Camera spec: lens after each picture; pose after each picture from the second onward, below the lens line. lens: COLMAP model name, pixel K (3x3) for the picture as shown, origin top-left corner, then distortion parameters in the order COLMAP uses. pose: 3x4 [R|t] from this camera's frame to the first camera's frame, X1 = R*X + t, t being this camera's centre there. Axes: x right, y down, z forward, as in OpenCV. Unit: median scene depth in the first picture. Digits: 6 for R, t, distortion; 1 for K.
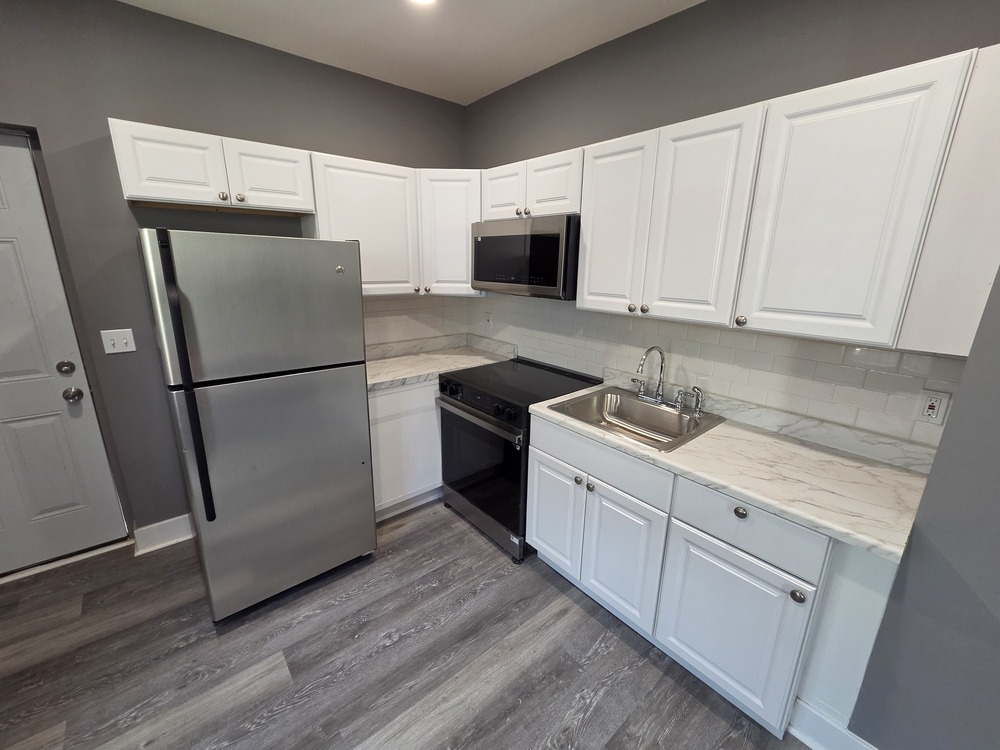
lens RADIAL K [[408.9, 0, 504.9], [0, 408.9, 373.6], [0, 0, 1]] dist [-0.006213, -0.000363]
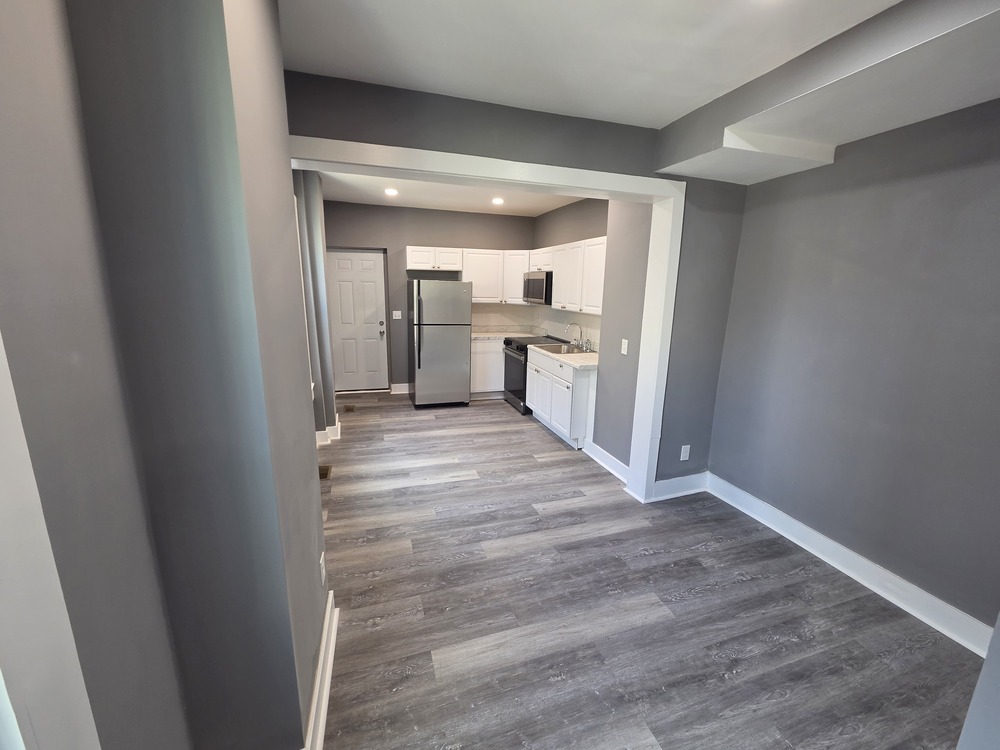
lens RADIAL K [[408.9, 0, 504.9], [0, 408.9, 373.6], [0, 0, 1]] dist [-0.006213, -0.000363]
pose [[0.925895, 0.081777, -0.368823, 0.887043], [-0.105004, 0.993528, -0.043312, 0.381845], [0.362894, 0.078830, 0.928490, -1.412319]]
